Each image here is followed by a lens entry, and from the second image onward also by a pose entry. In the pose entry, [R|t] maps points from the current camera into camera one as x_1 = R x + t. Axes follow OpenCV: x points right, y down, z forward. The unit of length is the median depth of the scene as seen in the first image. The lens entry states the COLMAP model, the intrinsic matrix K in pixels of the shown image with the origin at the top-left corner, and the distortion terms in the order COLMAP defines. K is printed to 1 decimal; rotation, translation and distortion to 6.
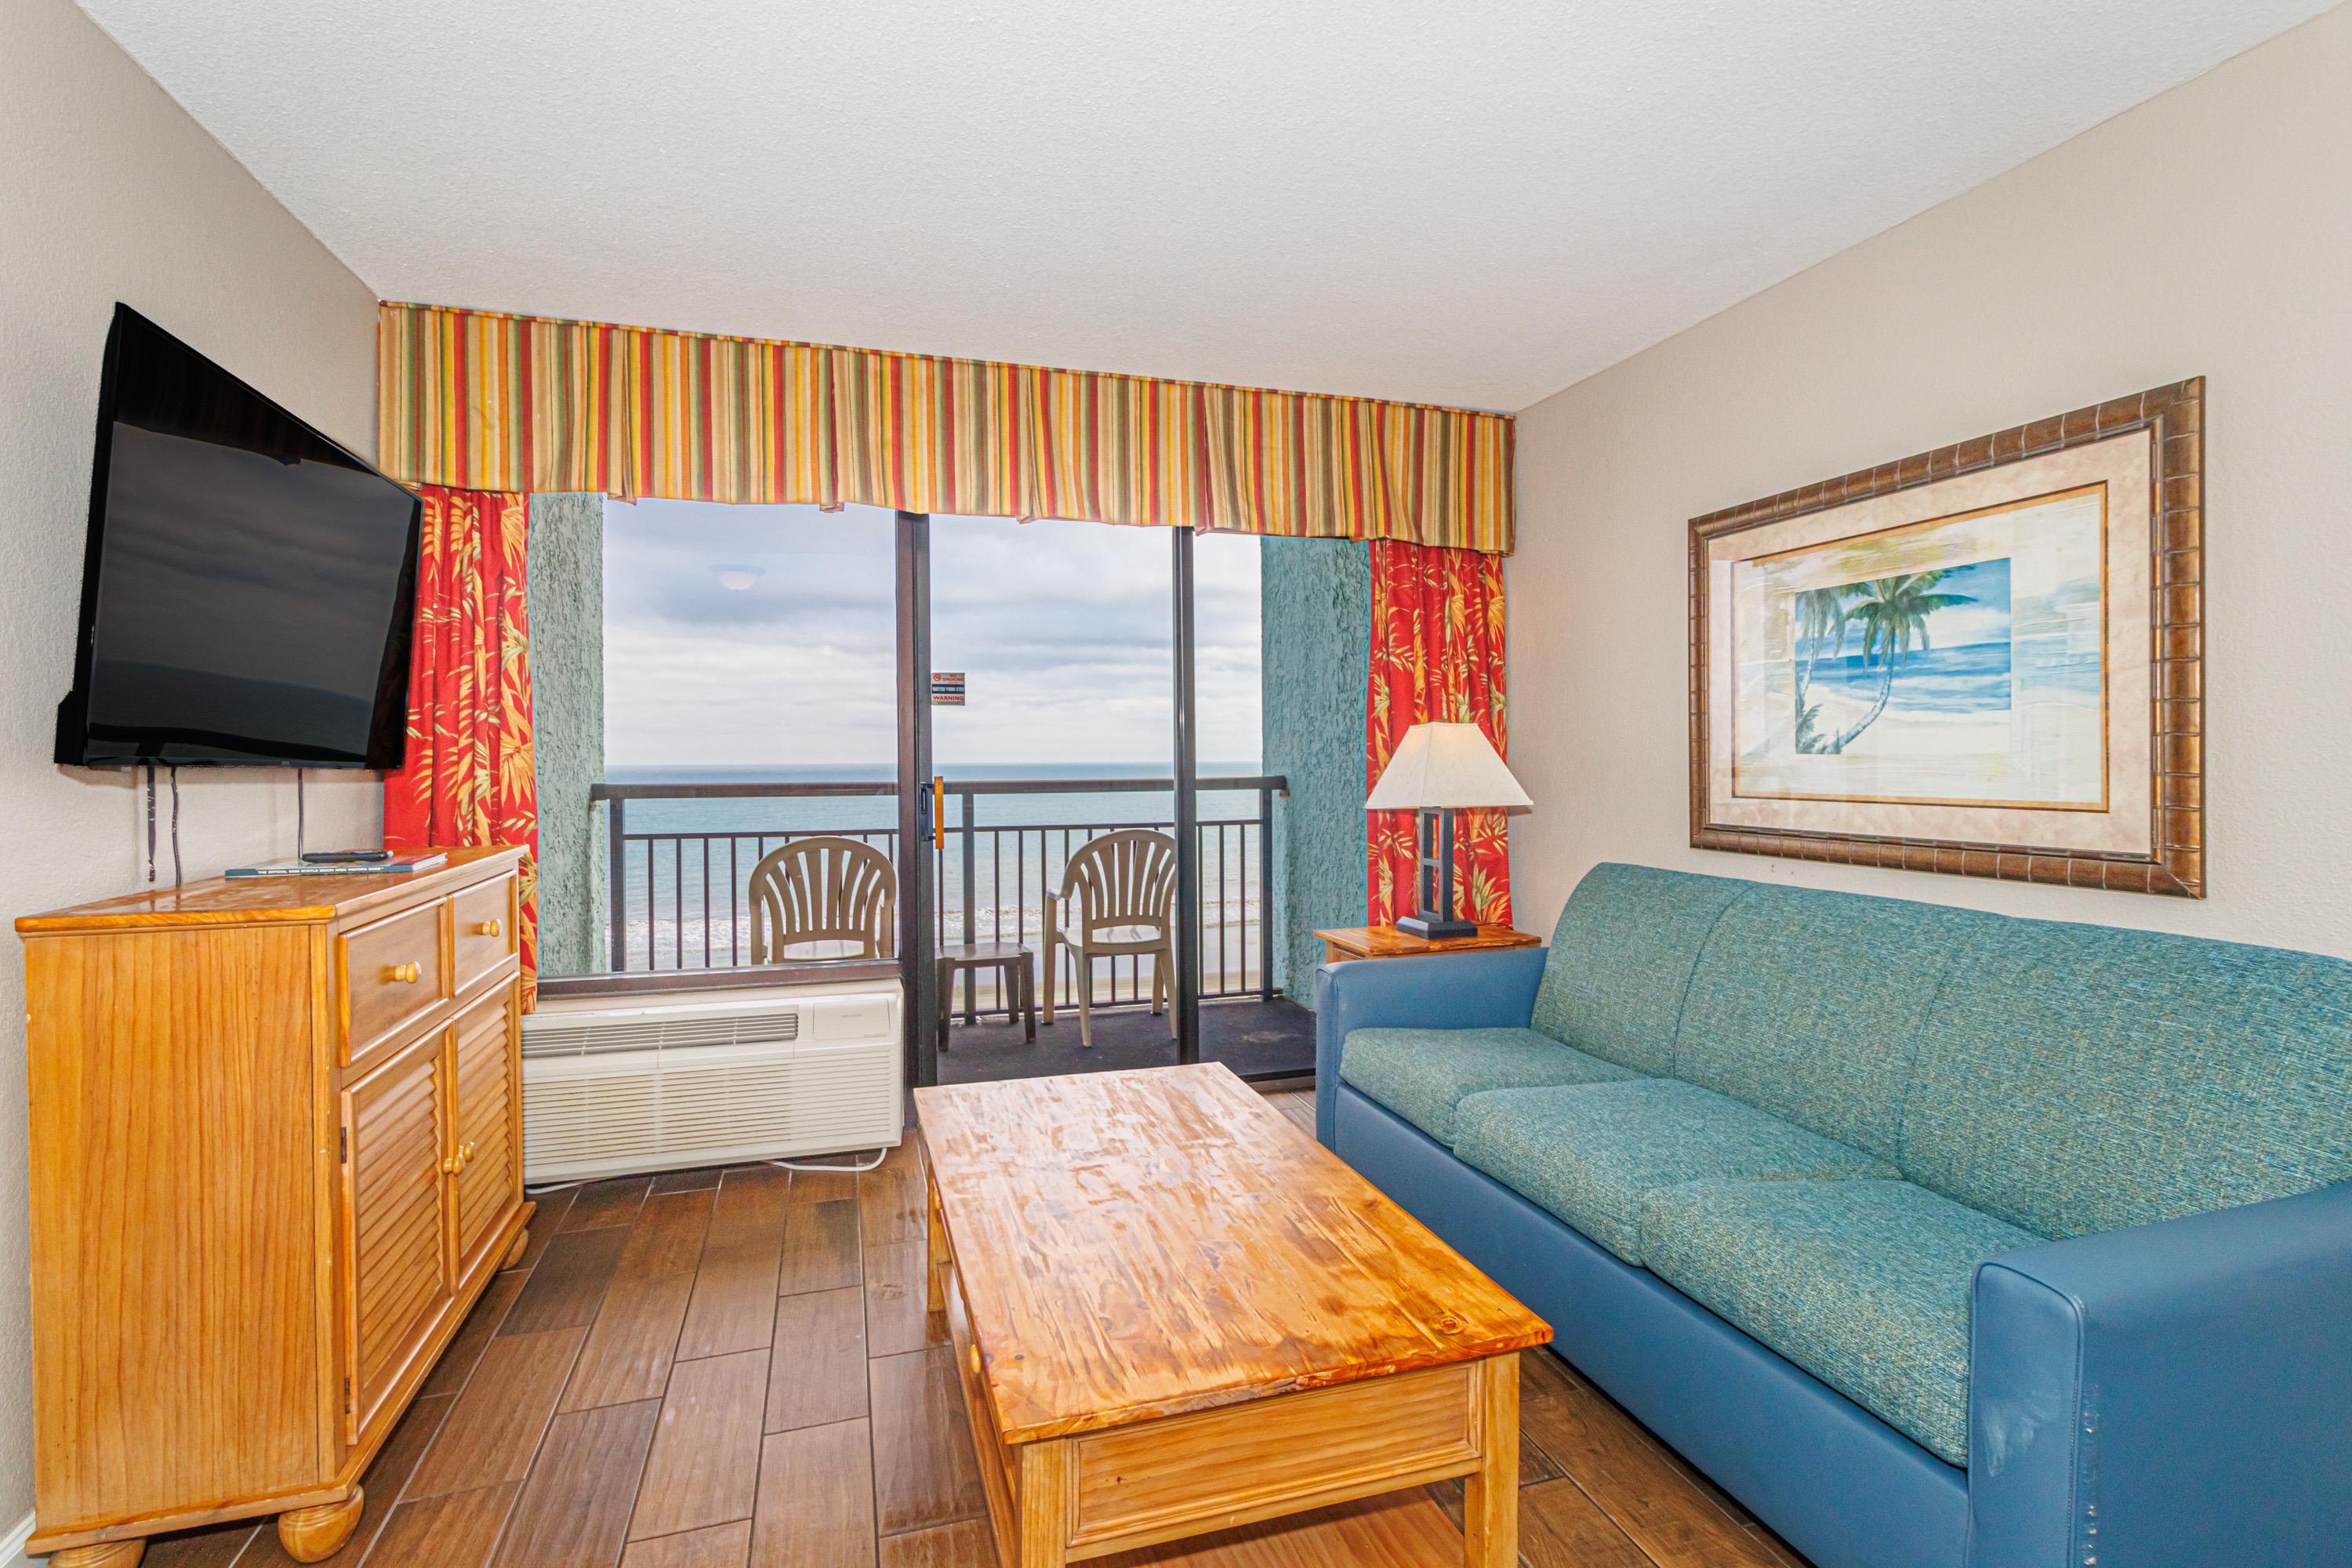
lens RADIAL K [[1085.4, 0, 1158.8], [0, 1085.4, 764.3], [0, 0, 1]] dist [0.003034, 0.001007]
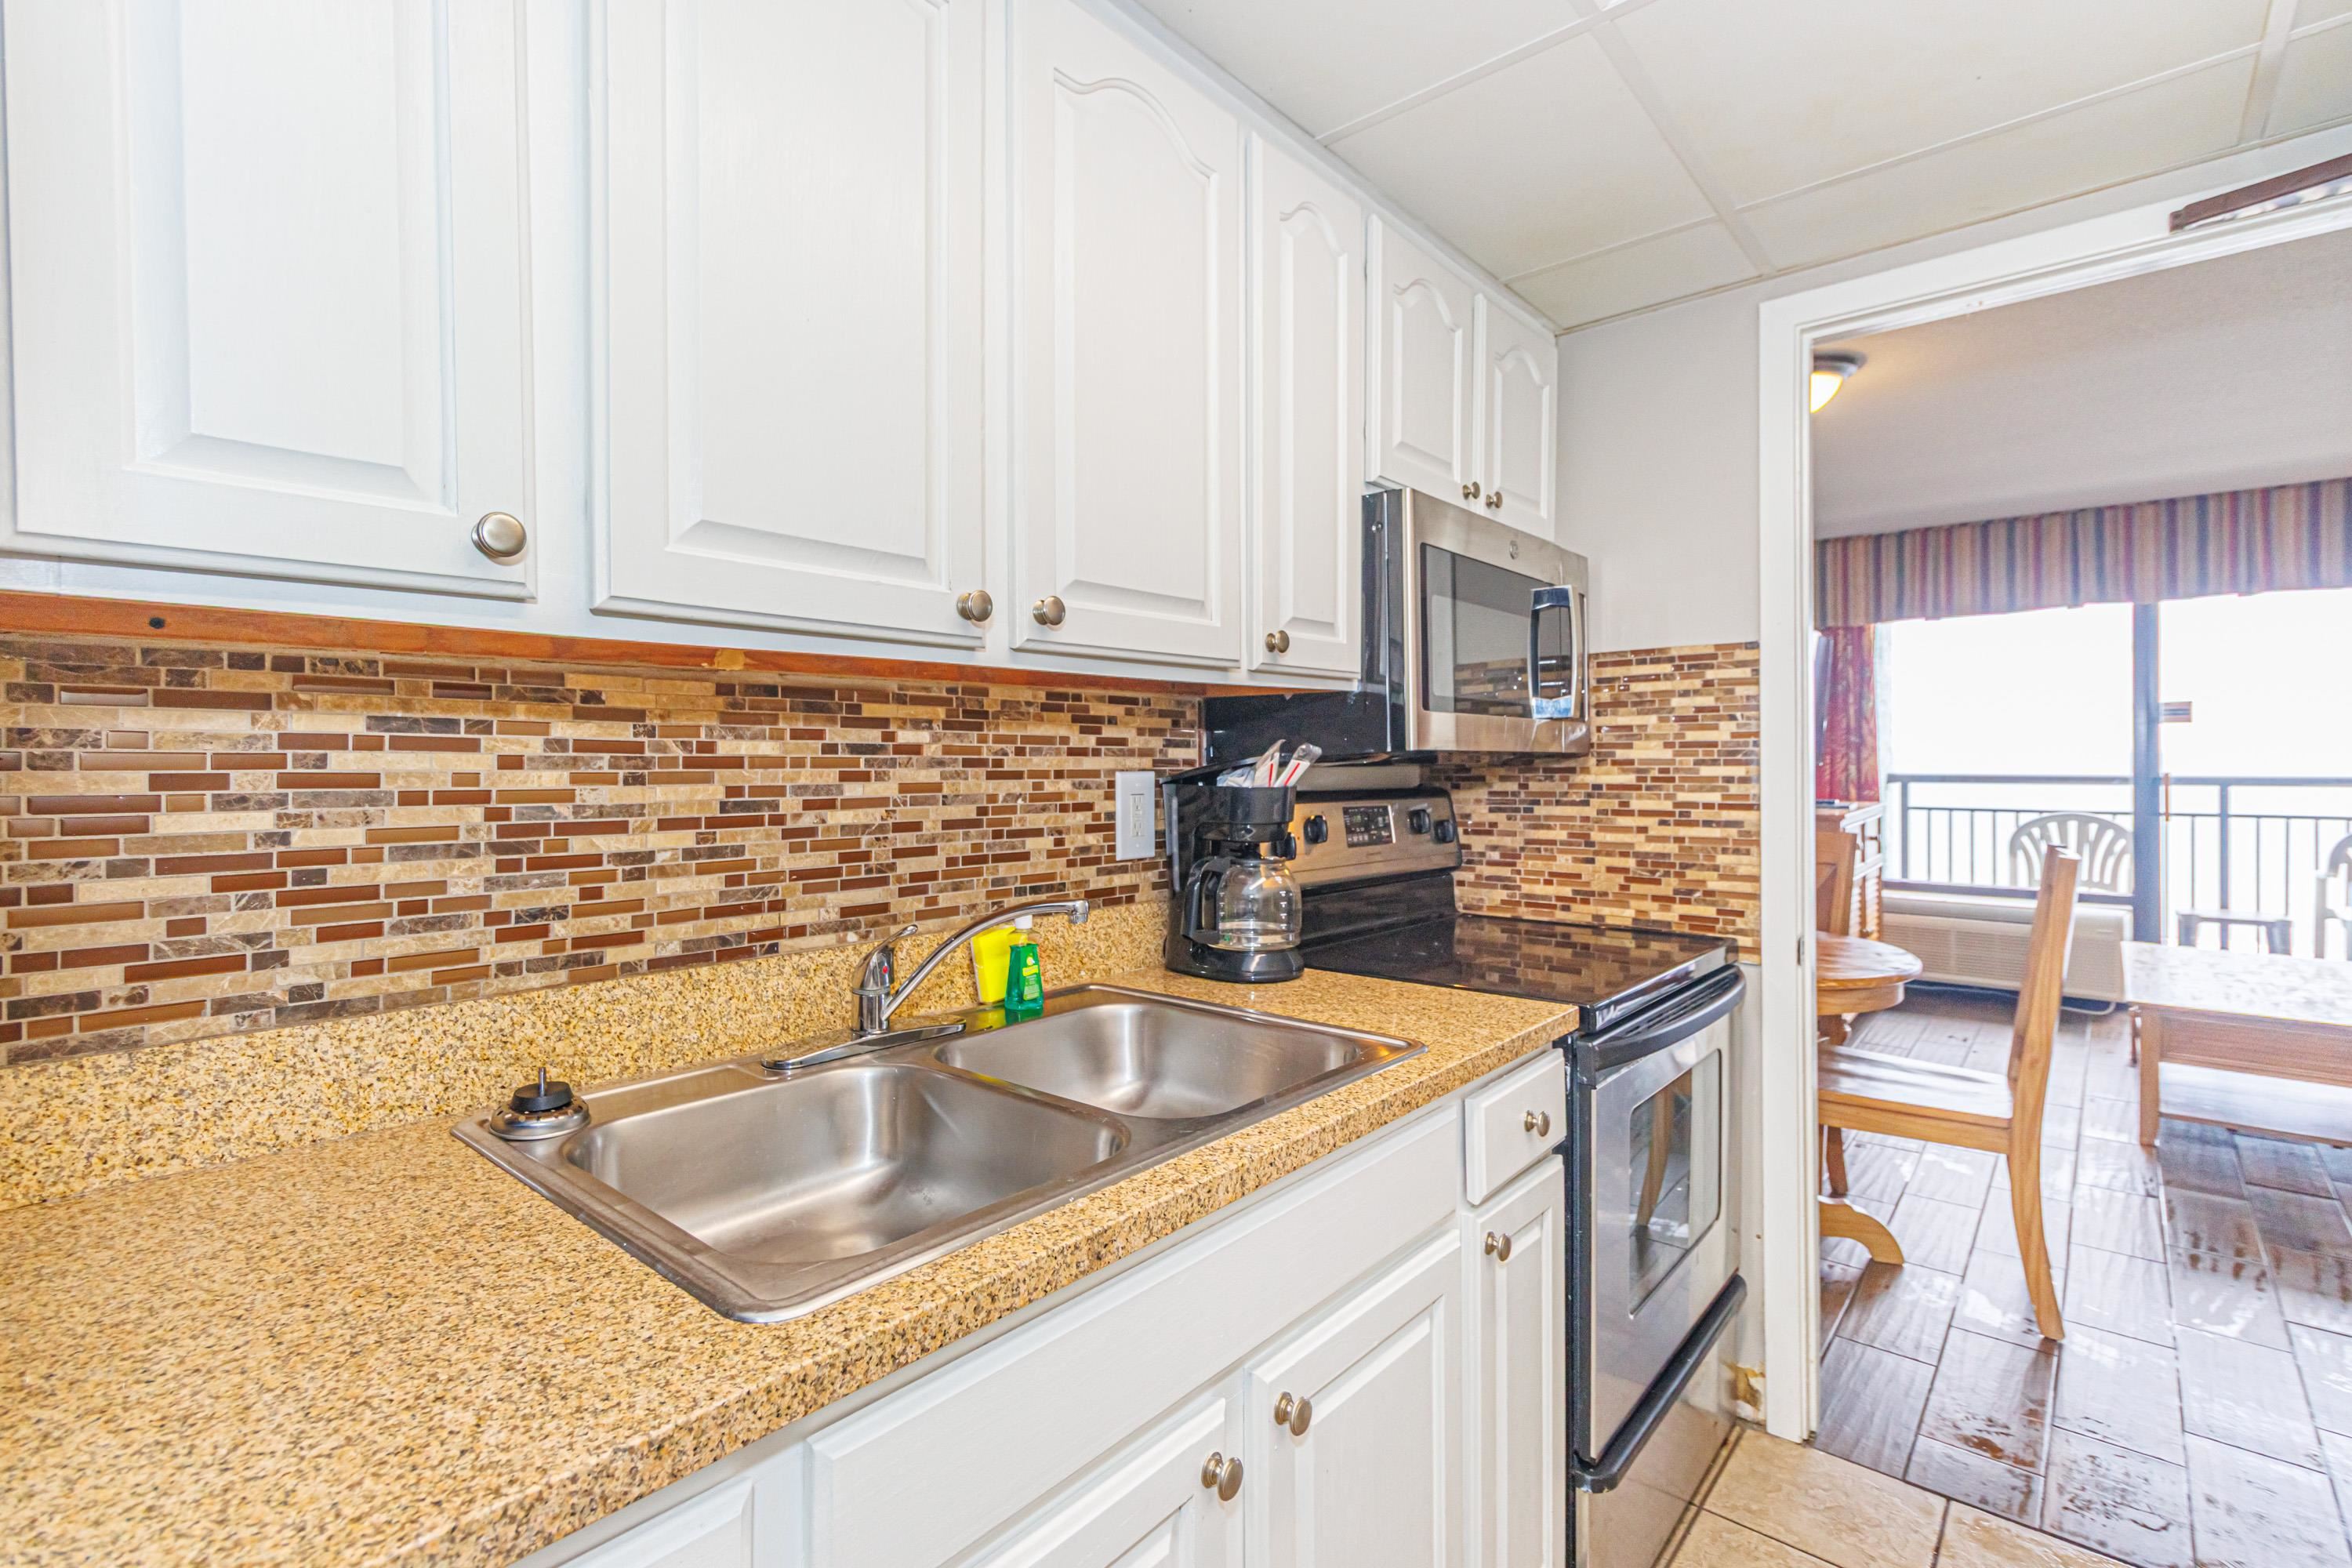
lens RADIAL K [[1082.5, 0, 1168.4], [0, 1082.5, 763.8], [0, 0, 1]] dist [0.006993, 0.001124]
pose [[0.534055, 0.010874, -0.845380, 0.408032], [0.000893, 0.999909, 0.013426, -0.028003], [0.845450, -0.007925, 0.533996, -1.176059]]
